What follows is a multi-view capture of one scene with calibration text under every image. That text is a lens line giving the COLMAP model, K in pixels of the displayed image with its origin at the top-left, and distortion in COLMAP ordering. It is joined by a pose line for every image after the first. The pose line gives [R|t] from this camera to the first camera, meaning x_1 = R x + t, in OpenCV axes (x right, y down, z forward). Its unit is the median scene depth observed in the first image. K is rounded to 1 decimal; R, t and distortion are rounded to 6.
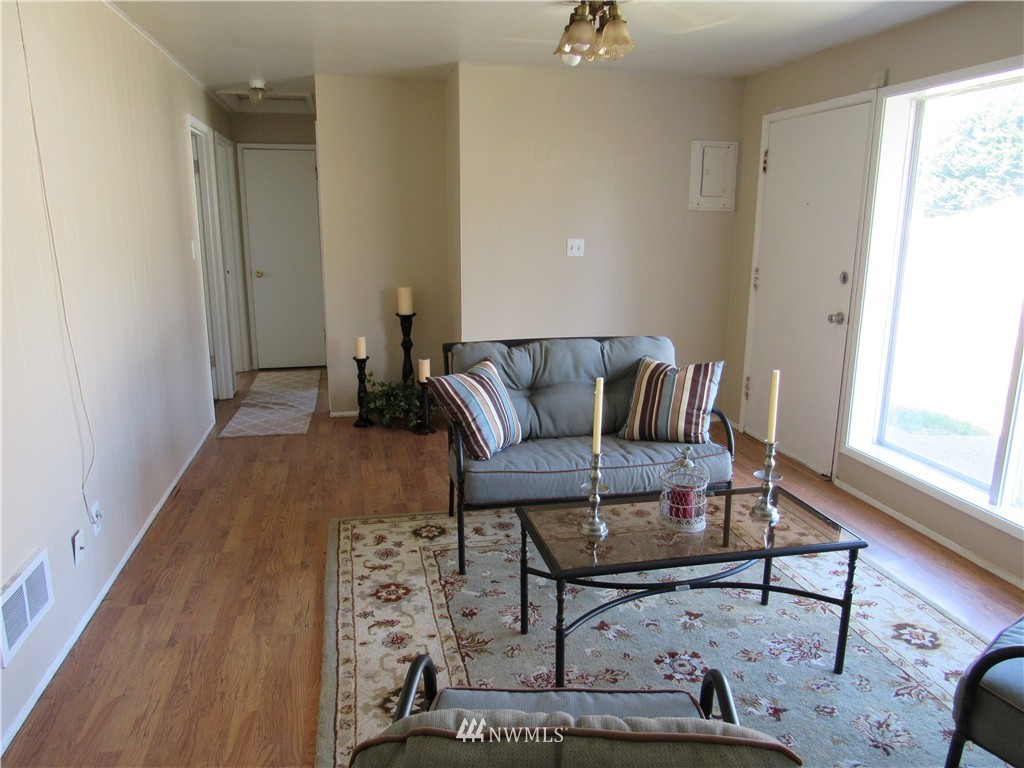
lens RADIAL K [[734.1, 0, 516.0], [0, 734.1, 390.3], [0, 0, 1]] dist [-0.019603, 0.000054]
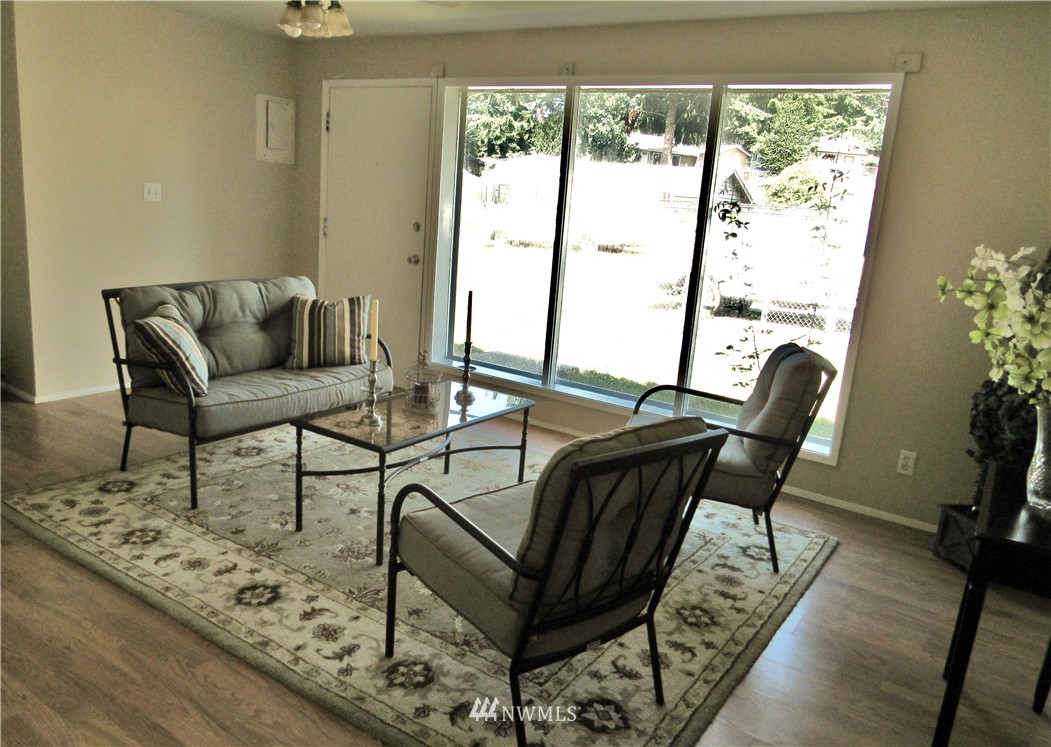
lens RADIAL K [[795.7, 0, 517.4], [0, 795.7, 376.6], [0, 0, 1]] dist [-0.011516, -0.001708]
pose [[0.730801, -0.110825, 0.673533, -0.440488], [0.091627, 0.993729, 0.064094, 0.033361], [-0.676413, 0.014874, 0.736373, -0.125018]]
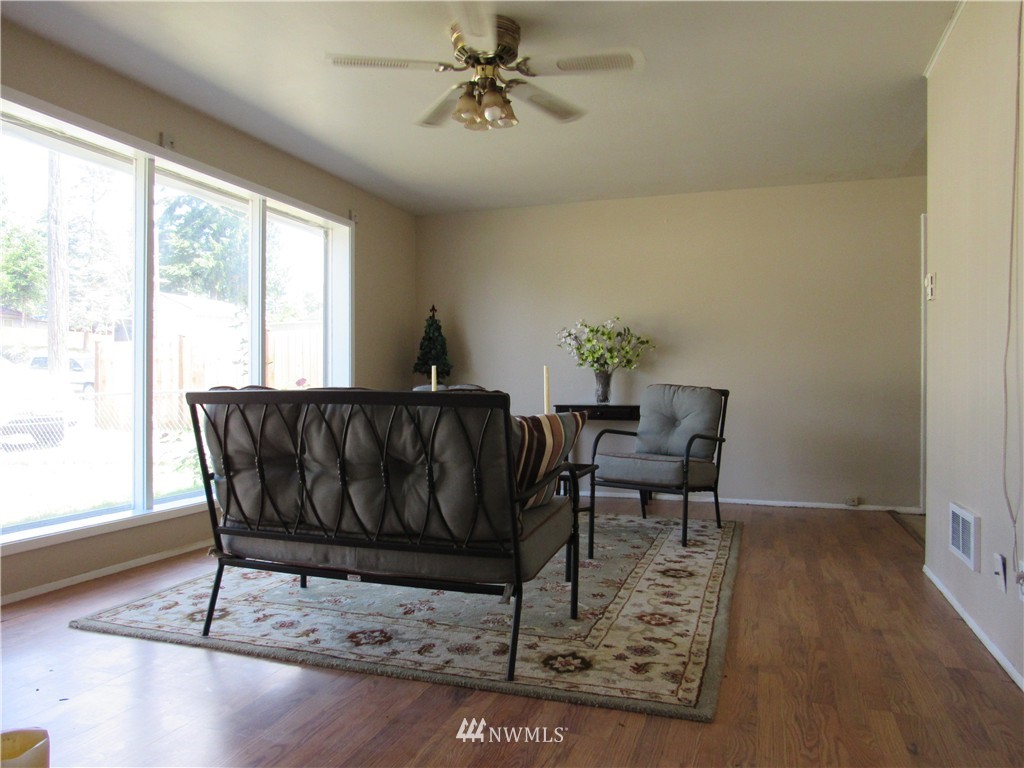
lens RADIAL K [[734.1, 0, 508.9], [0, 734.1, 385.2], [0, 0, 1]] dist [-0.019603, 0.000054]
pose [[-0.849464, -0.010835, 0.527536, -0.446378], [0.110735, 0.973863, 0.198313, -0.203971], [-0.515897, 0.226876, -0.826062, 1.604107]]
